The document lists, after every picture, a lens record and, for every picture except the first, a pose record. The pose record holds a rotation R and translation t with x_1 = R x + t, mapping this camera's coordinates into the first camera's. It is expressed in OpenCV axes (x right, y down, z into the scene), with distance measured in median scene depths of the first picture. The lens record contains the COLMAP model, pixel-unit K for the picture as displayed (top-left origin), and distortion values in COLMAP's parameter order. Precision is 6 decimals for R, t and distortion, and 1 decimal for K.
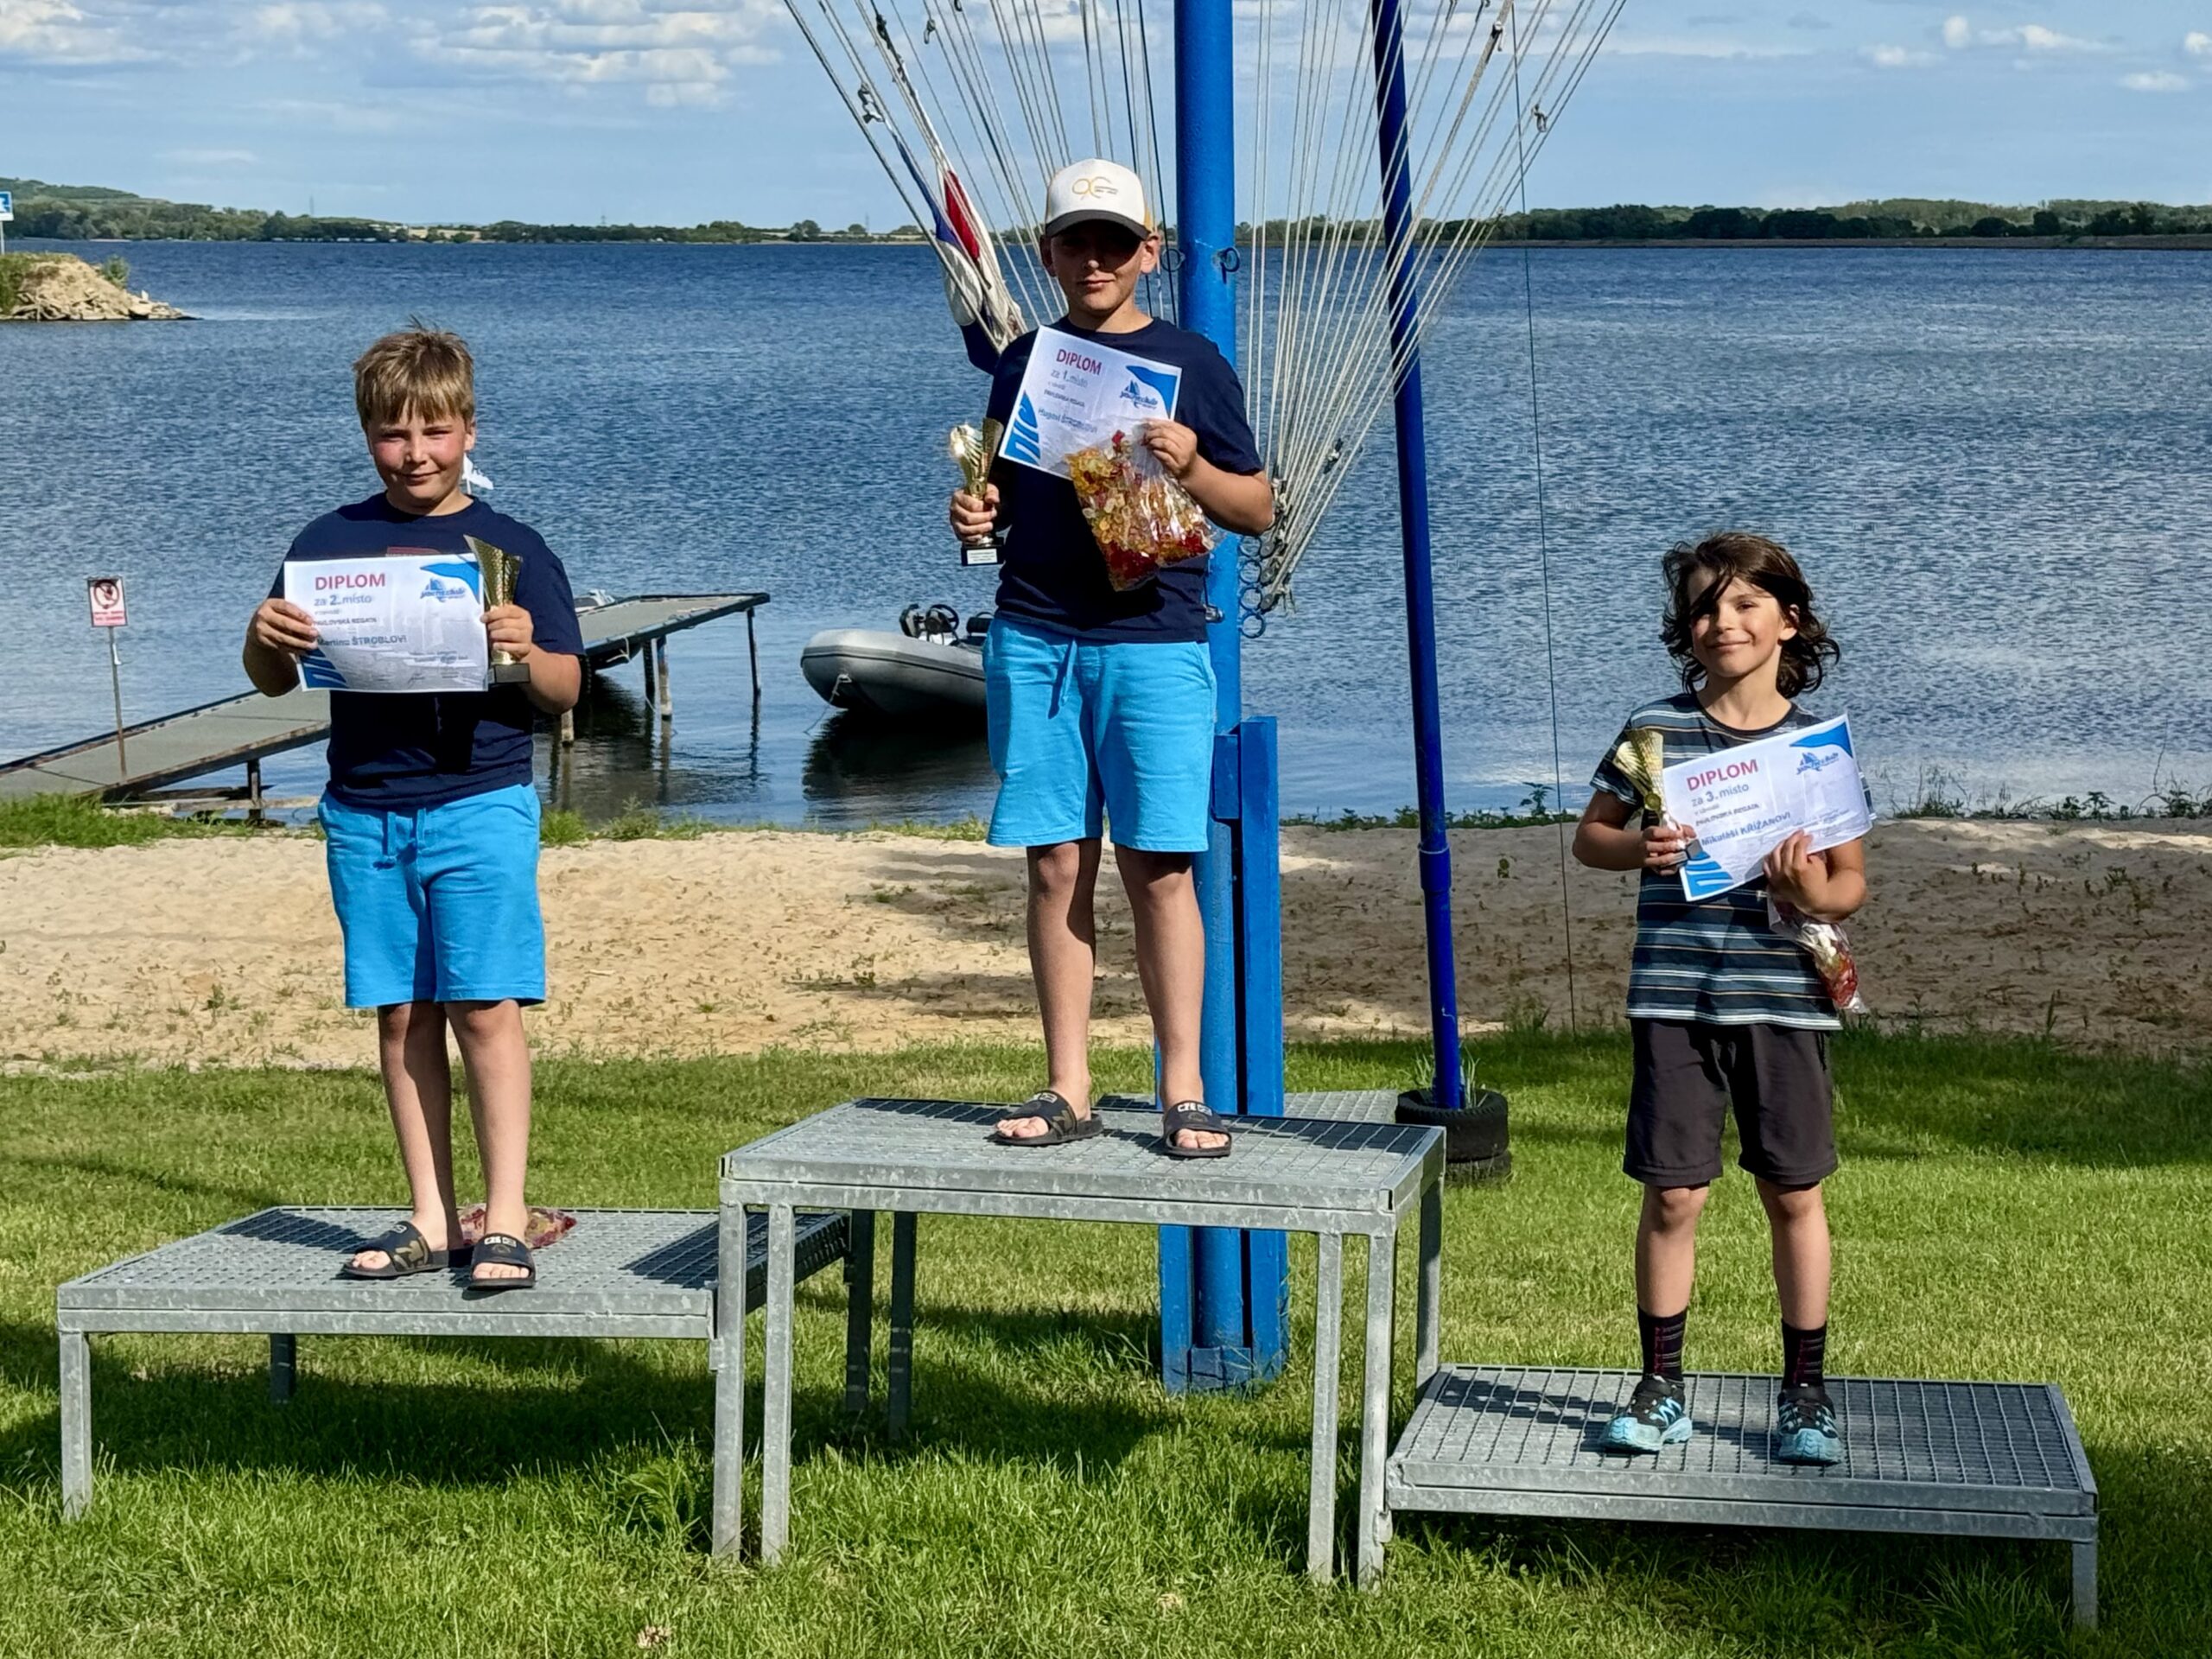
lens RADIAL K [[4402.5, 0, 1161.4], [0, 4402.5, 852.2], [0, 0, 1]] dist [0.163771, -0.148013]
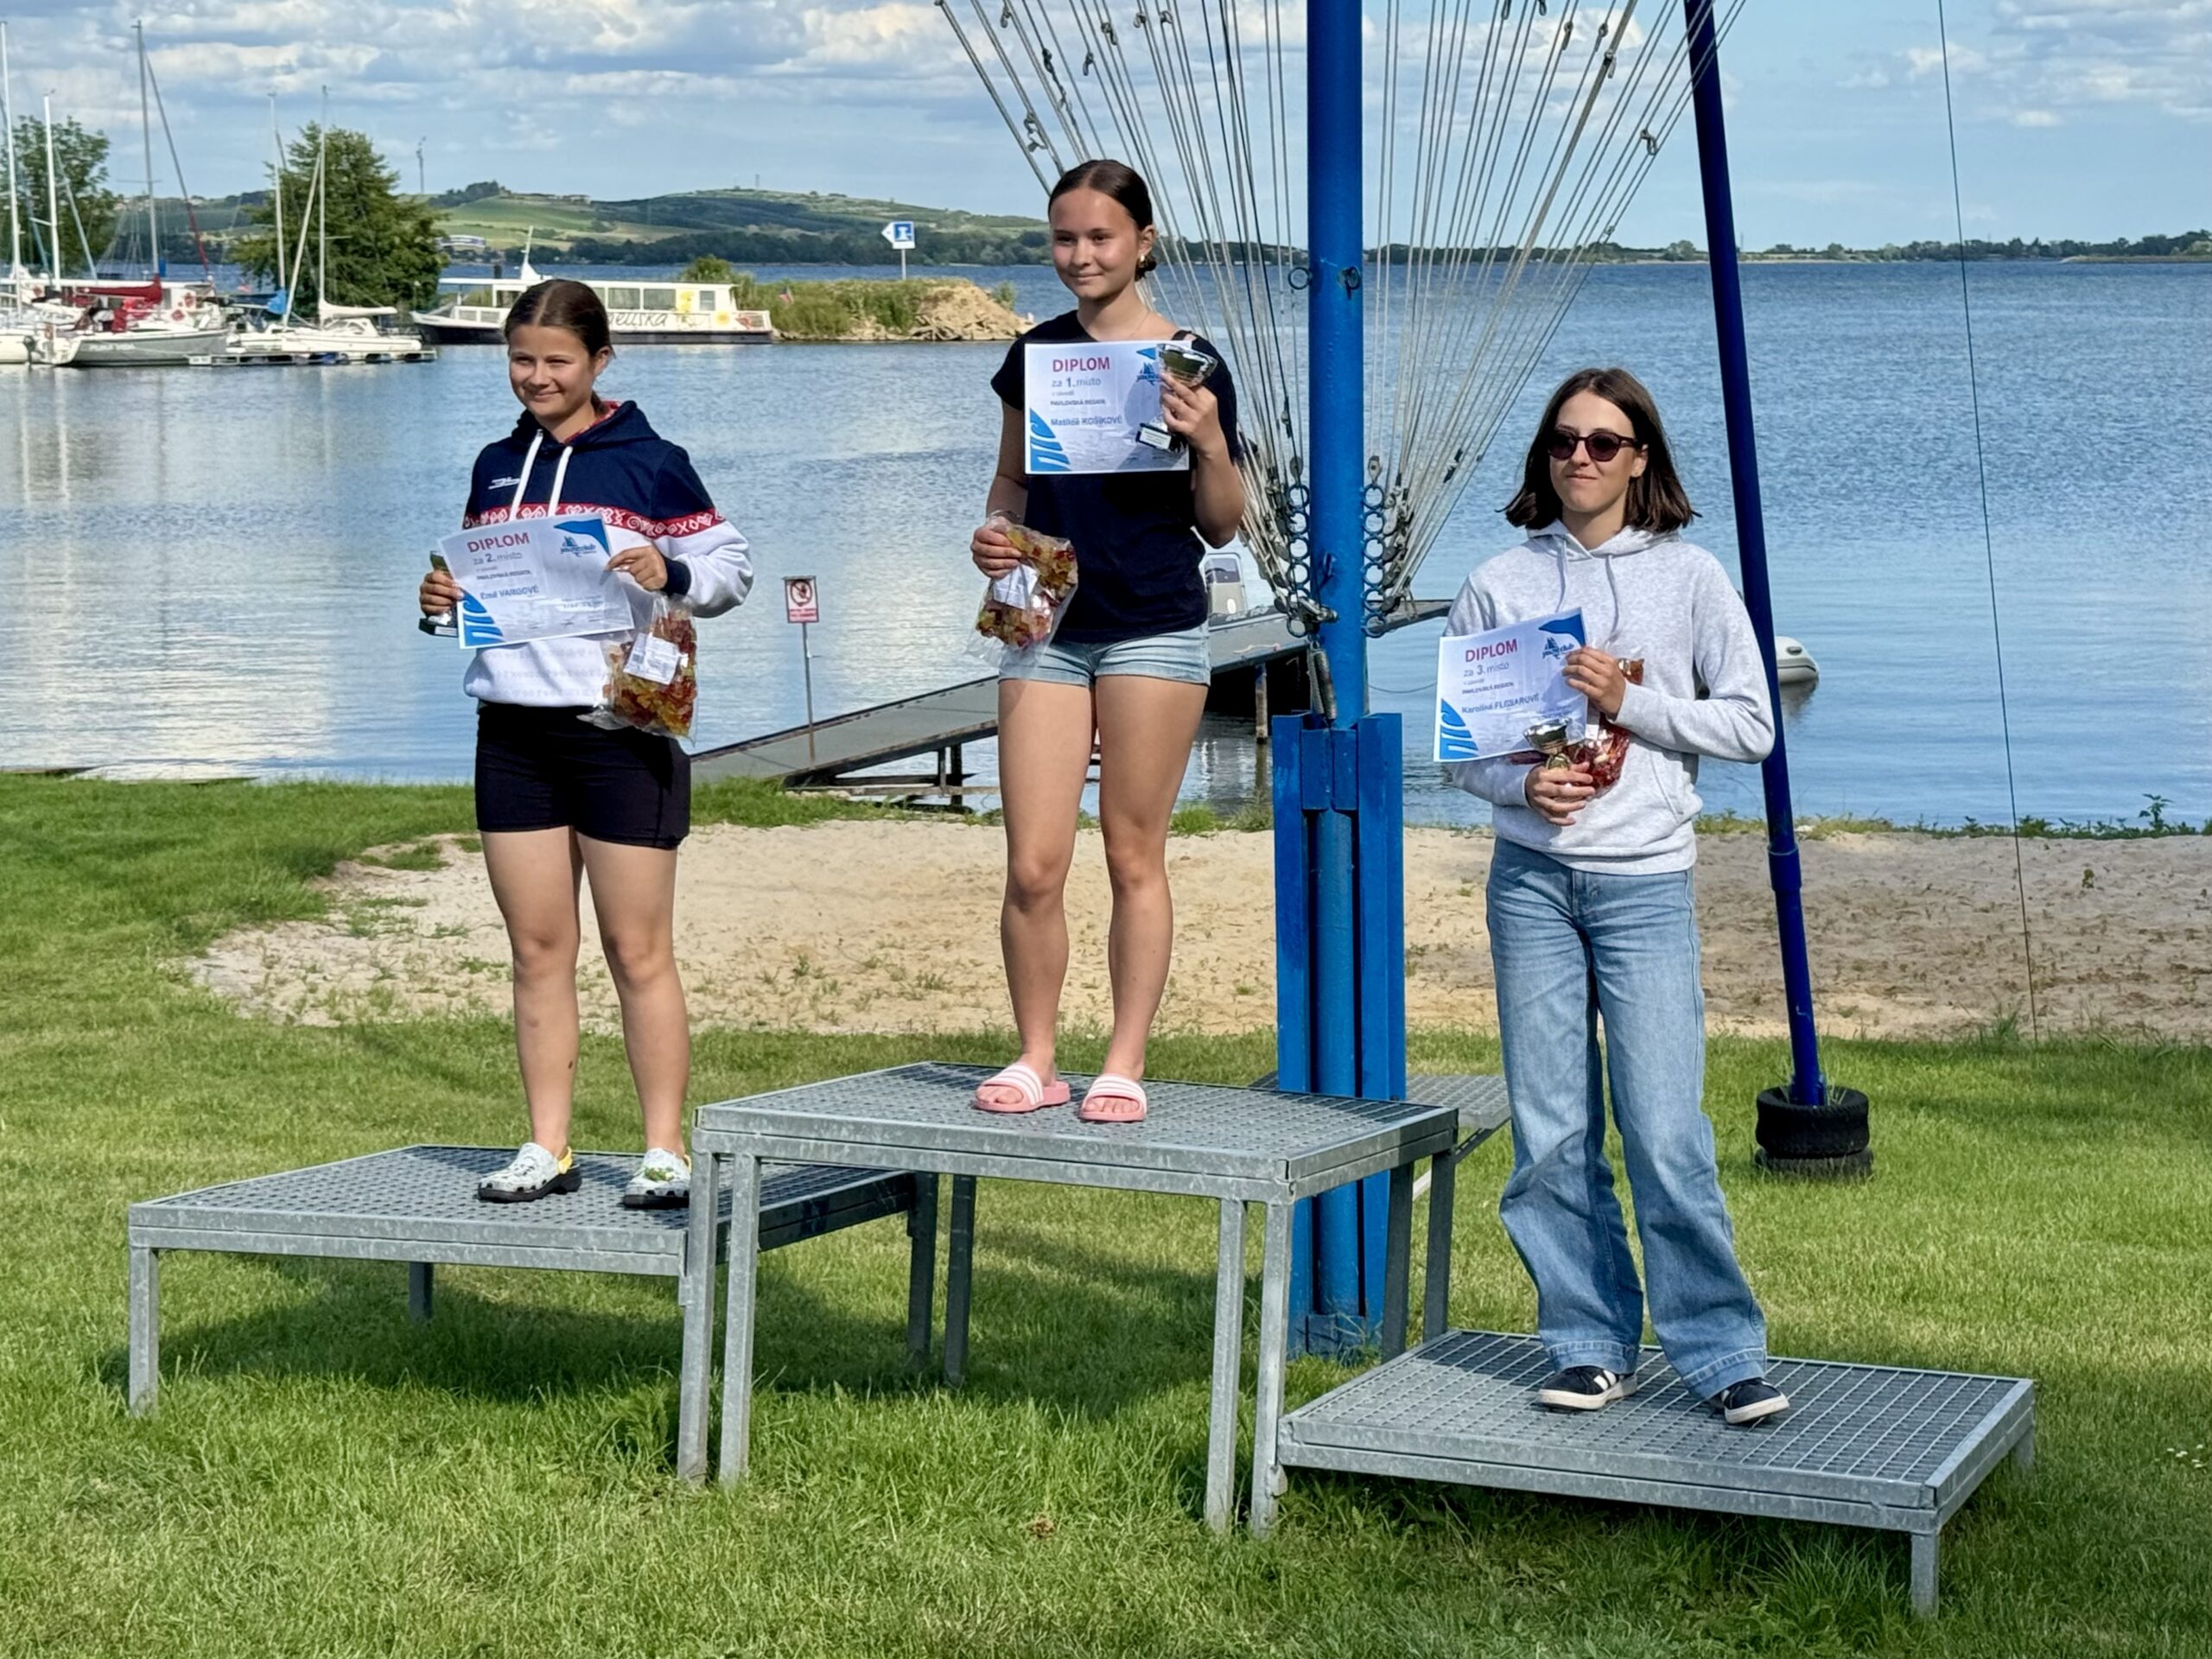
lens RADIAL K [[4281.8, 0, 1224.6], [0, 4281.8, 766.7], [0, 0, 1]] dist [0.136980, -0.060371]
pose [[0.982975, 0.019663, -0.182686, 0.125661], [-0.023339, 0.999566, -0.017997, 0.000891], [0.182253, 0.021954, 0.983007, -0.005662]]
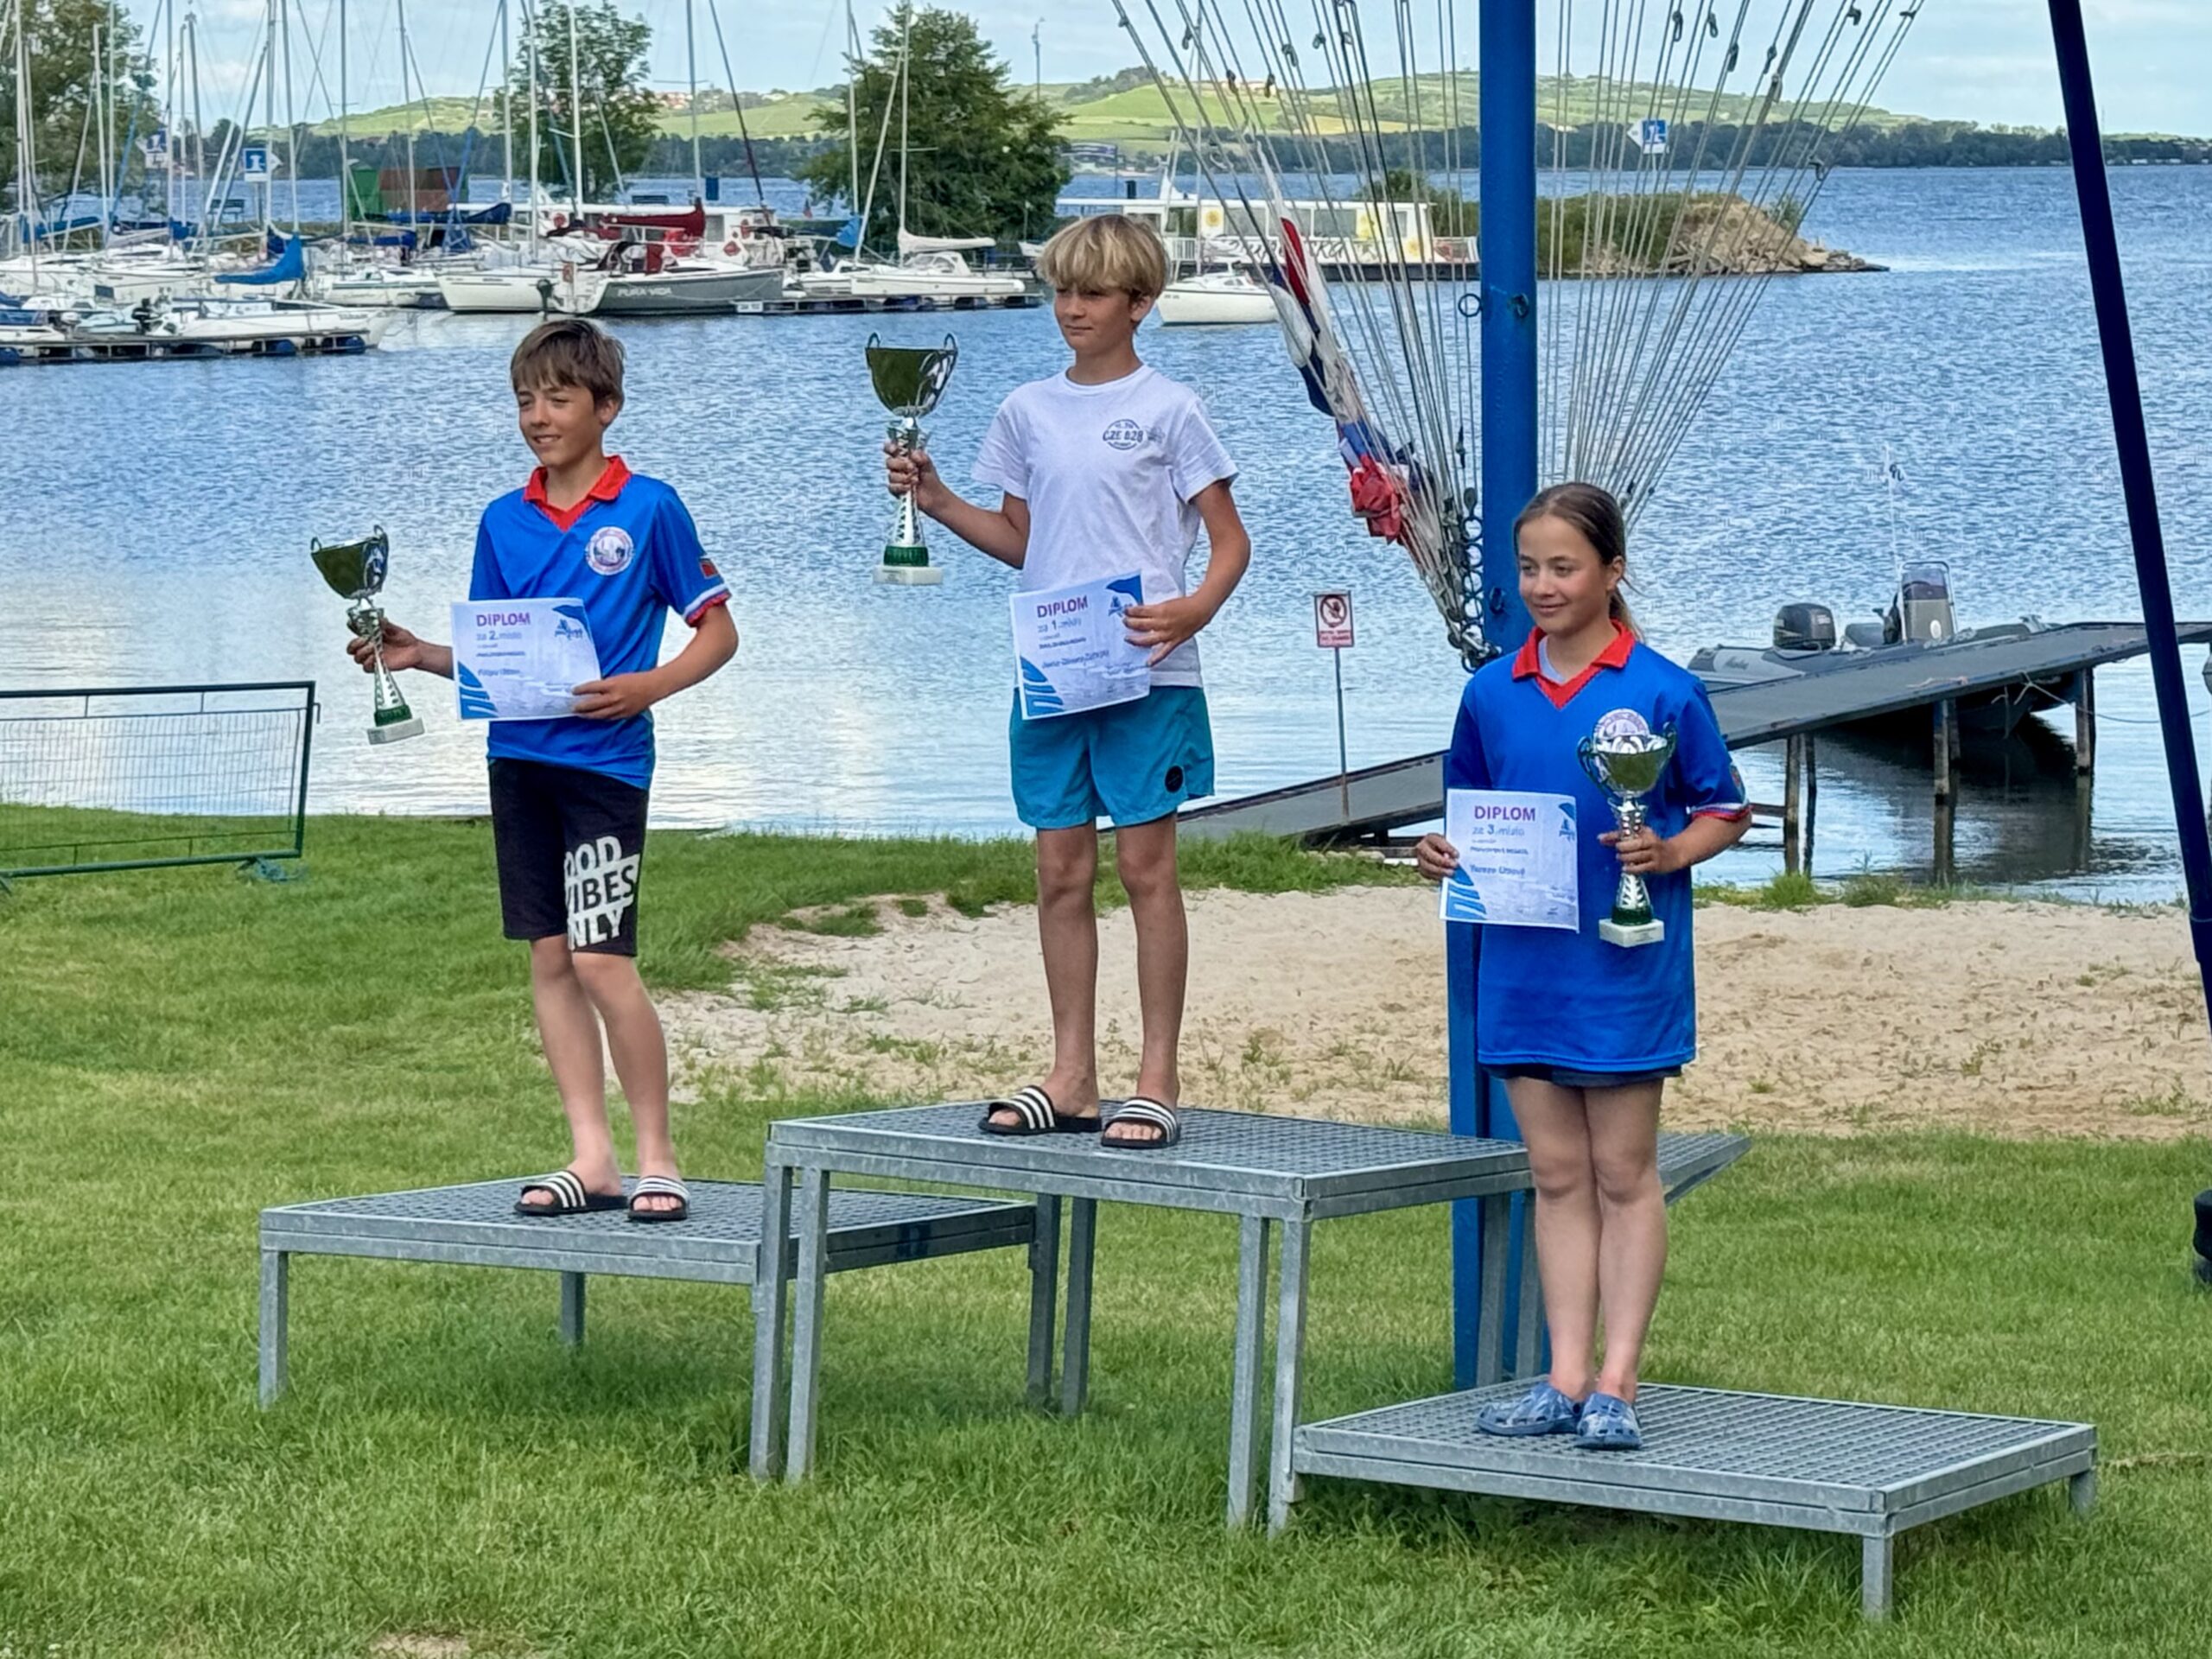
lens RADIAL K [[5700.8, 0, 1256.1], [0, 5700.8, 796.5], [0, 0, 1]] dist [0.153795, -0.449902]
pose [[0.944763, 0.028574, -0.326505, 0.281899], [-0.037235, 0.999100, -0.020304, 0.006318], [0.325631, 0.031339, 0.944977, -0.192127]]
